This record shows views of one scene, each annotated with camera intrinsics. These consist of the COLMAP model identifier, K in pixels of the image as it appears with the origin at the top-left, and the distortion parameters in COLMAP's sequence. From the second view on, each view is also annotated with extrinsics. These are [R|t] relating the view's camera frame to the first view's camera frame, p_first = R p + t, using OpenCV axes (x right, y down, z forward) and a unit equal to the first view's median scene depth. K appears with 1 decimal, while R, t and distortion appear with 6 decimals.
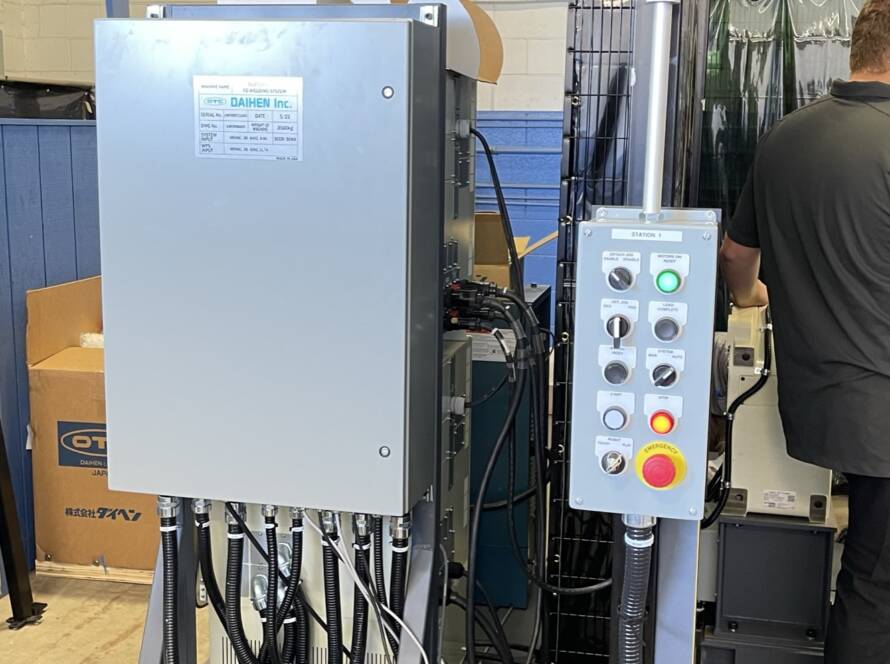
lens RADIAL K [[1198.1, 0, 445.0], [0, 1198.1, 332.0], [0, 0, 1]] dist [0.088056, -0.085107]
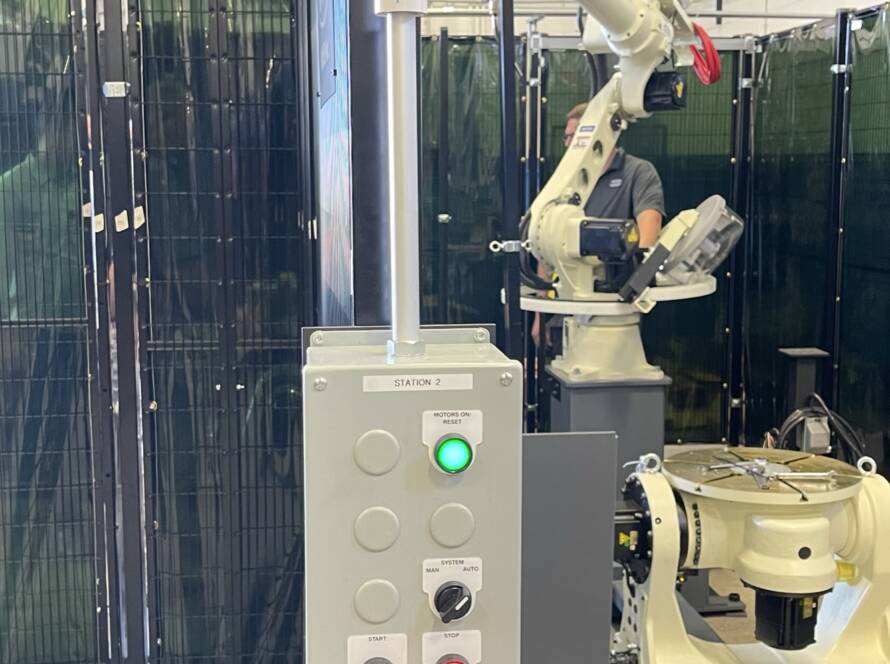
lens RADIAL K [[1198.1, 0, 445.0], [0, 1198.1, 332.0], [0, 0, 1]] dist [0.088056, -0.085107]
pose [[0.930661, -0.064633, 0.360128, -0.025826], [0.076703, 0.996867, -0.019311, -0.062270], [-0.357751, 0.045595, 0.932703, 0.278837]]
